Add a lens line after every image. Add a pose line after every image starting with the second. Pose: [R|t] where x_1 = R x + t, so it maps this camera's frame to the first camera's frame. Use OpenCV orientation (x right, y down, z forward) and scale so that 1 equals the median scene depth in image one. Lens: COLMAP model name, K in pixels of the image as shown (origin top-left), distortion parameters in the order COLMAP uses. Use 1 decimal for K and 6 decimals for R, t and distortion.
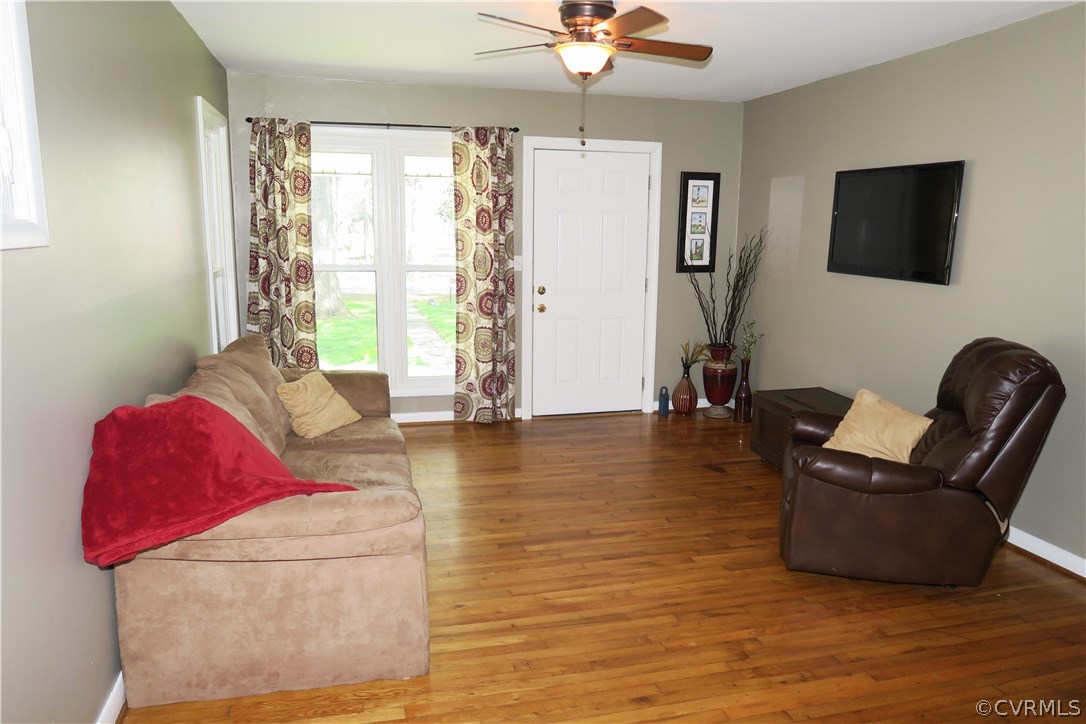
lens RADIAL K [[754.0, 0, 543.0], [0, 754.0, 362.0], [0, 0, 1]] dist [-0.005149, -0.000674]
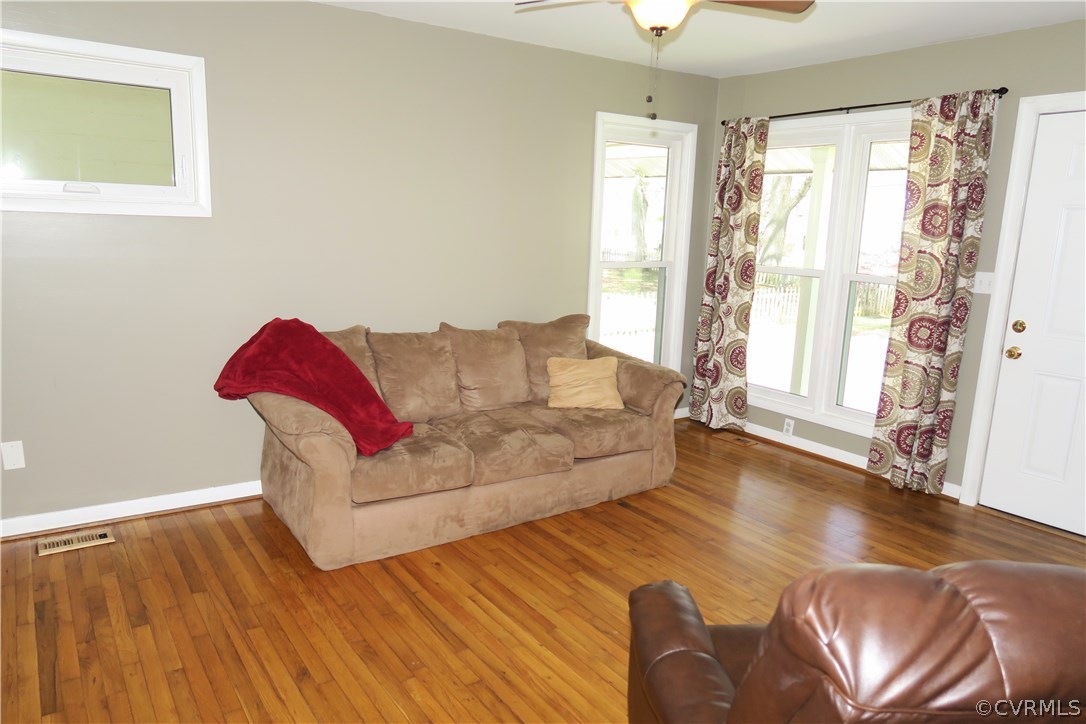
lens RADIAL K [[754.0, 0, 543.0], [0, 754.0, 362.0], [0, 0, 1]] dist [-0.005149, -0.000674]
pose [[0.352362, 0.176167, -0.919133, 0.495686], [-0.187596, 0.975485, 0.115051, -0.065180], [0.916869, 0.131886, 0.376772, 0.385157]]
